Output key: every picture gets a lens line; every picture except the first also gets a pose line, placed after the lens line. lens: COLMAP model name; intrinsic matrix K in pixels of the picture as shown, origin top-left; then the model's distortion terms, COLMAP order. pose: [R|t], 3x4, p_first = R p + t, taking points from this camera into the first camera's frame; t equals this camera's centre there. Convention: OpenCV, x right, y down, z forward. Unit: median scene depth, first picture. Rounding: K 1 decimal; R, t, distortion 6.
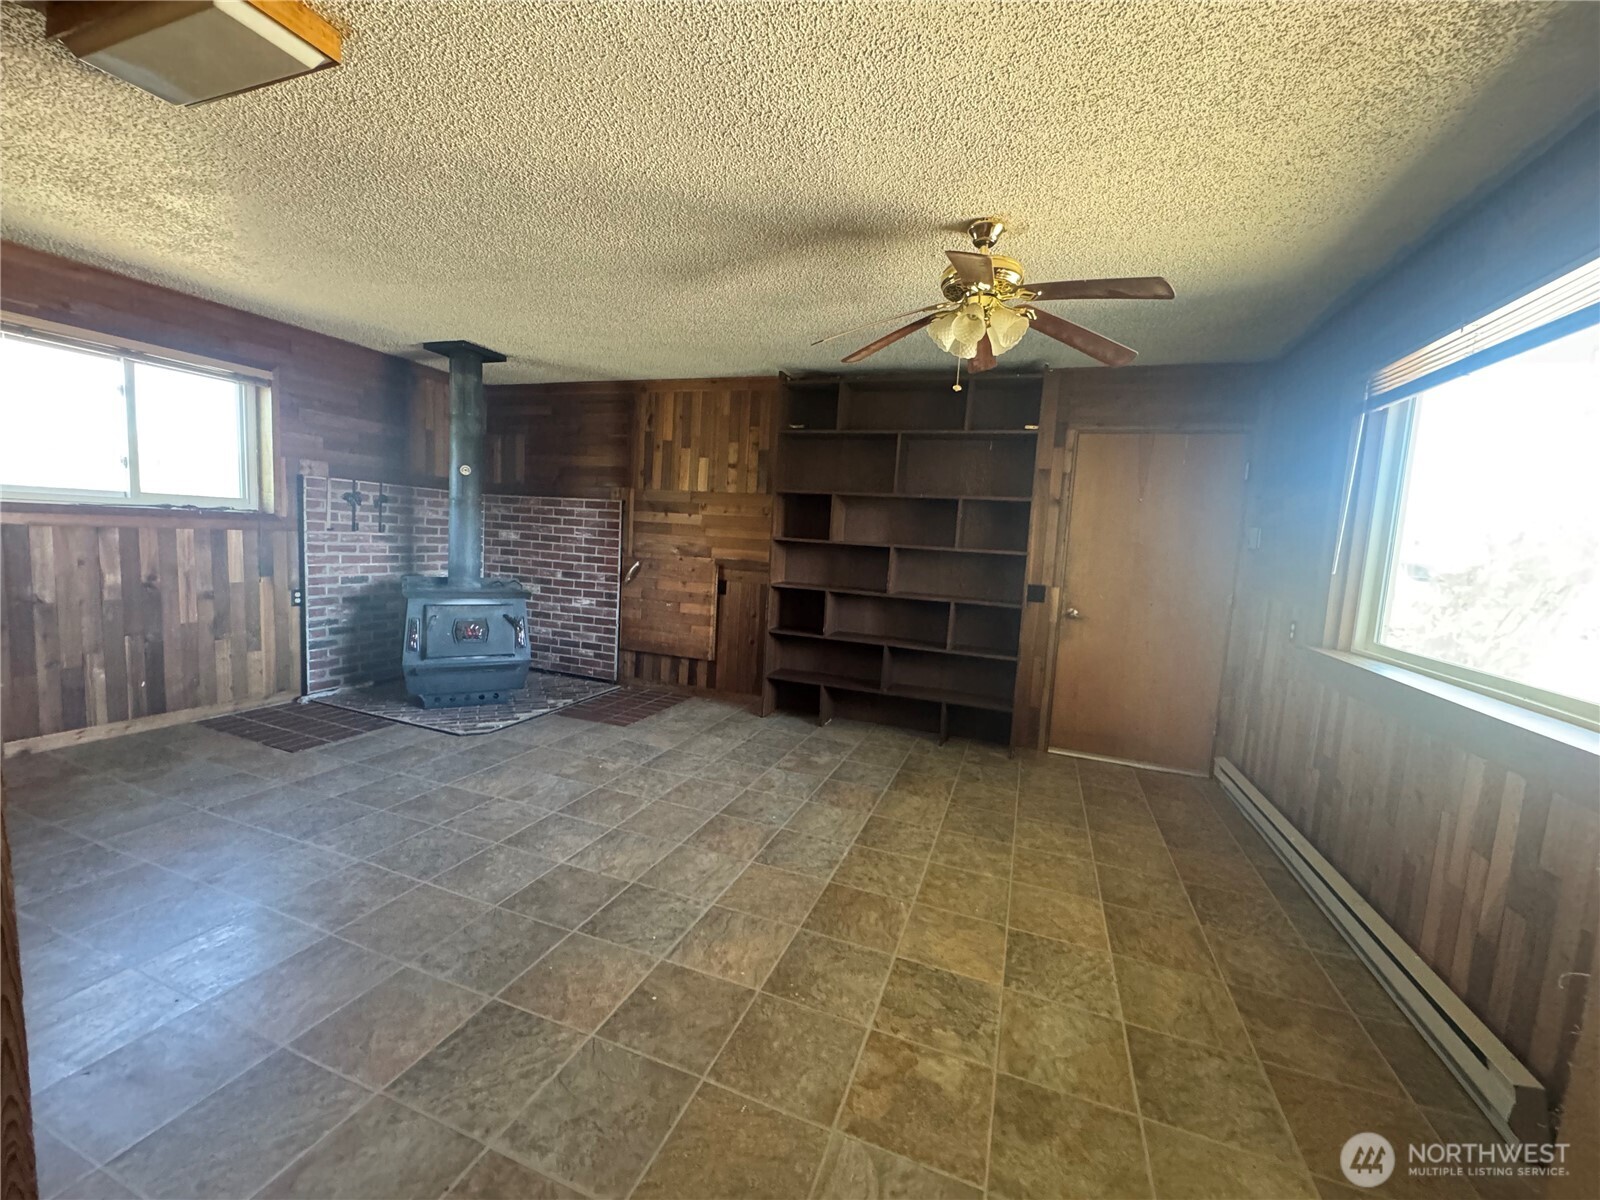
lens RADIAL K [[638.7, 0, 798.0], [0, 638.7, 594.6], [0, 0, 1]] dist [-0.004529, 0.000405]
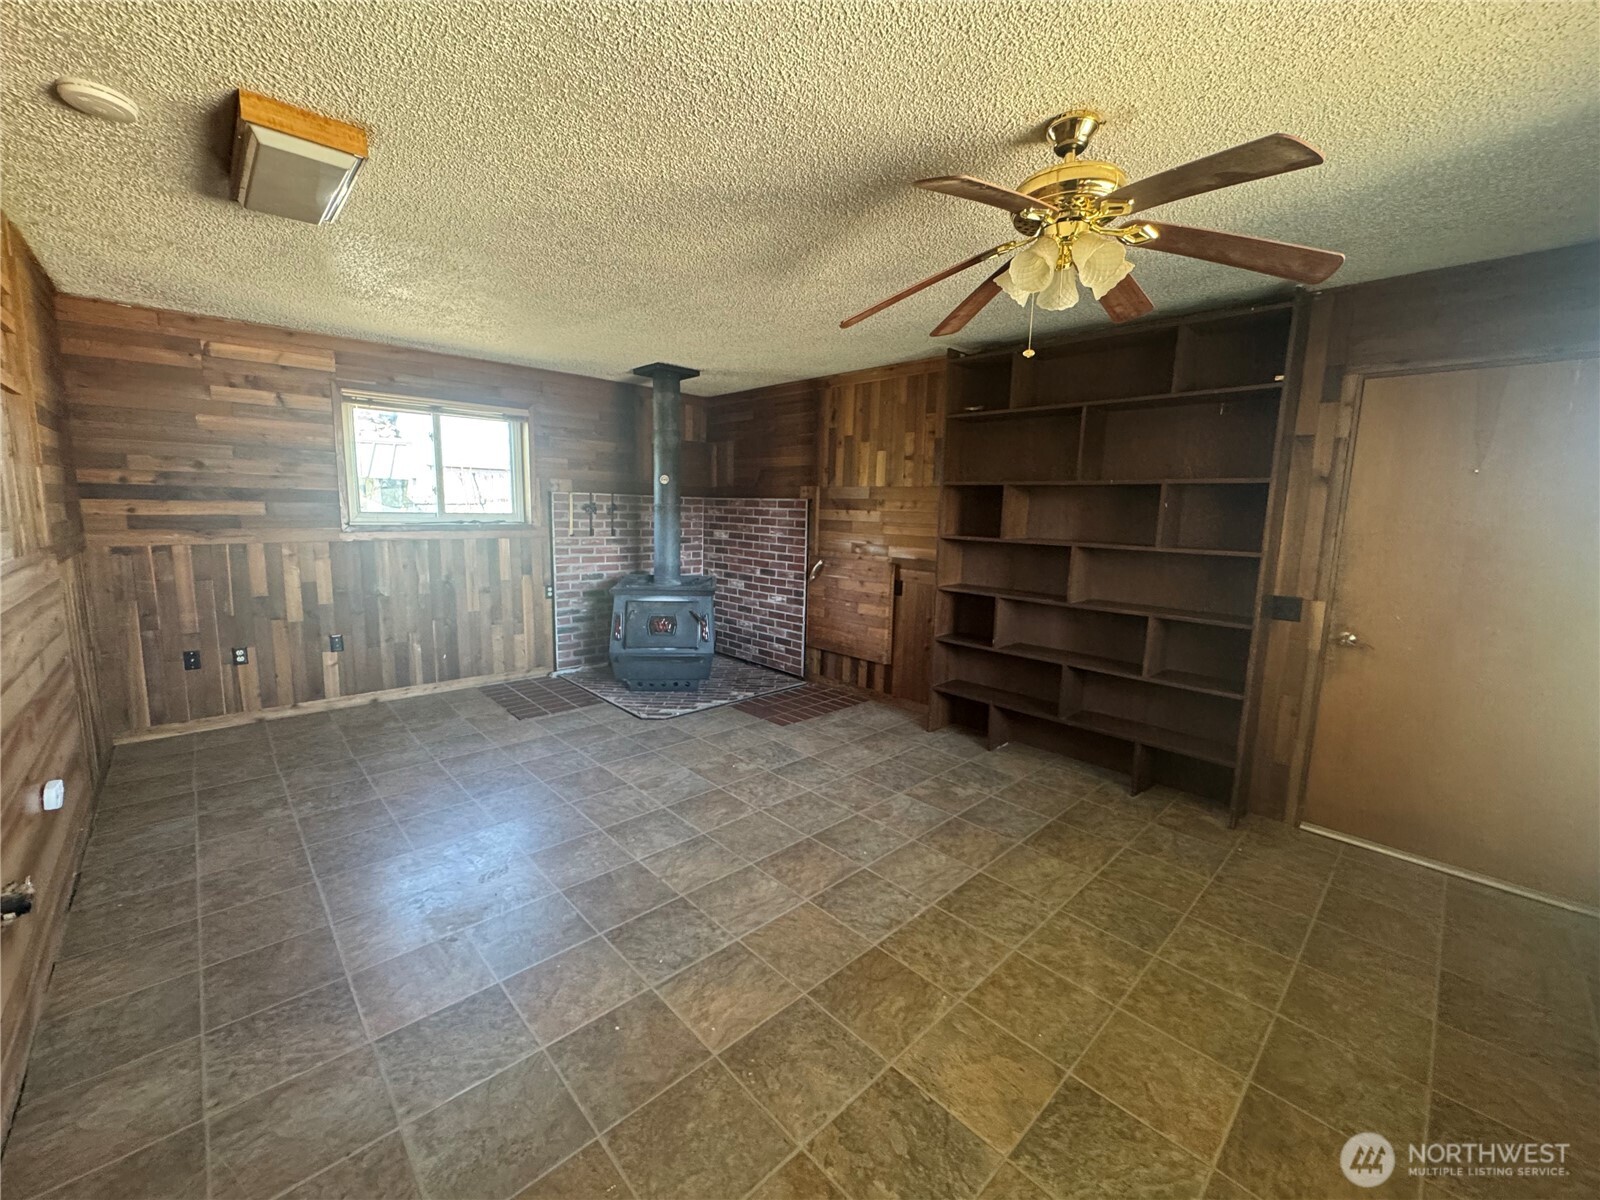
lens RADIAL K [[638.7, 0, 790.3], [0, 638.7, 595.8], [0, 0, 1]] dist [-0.004529, 0.000405]
pose [[0.897870, 0.023290, -0.439644, 0.190655], [-0.012298, 0.999537, 0.027834, -0.029926], [0.440089, -0.019585, 0.897741, 0.106830]]
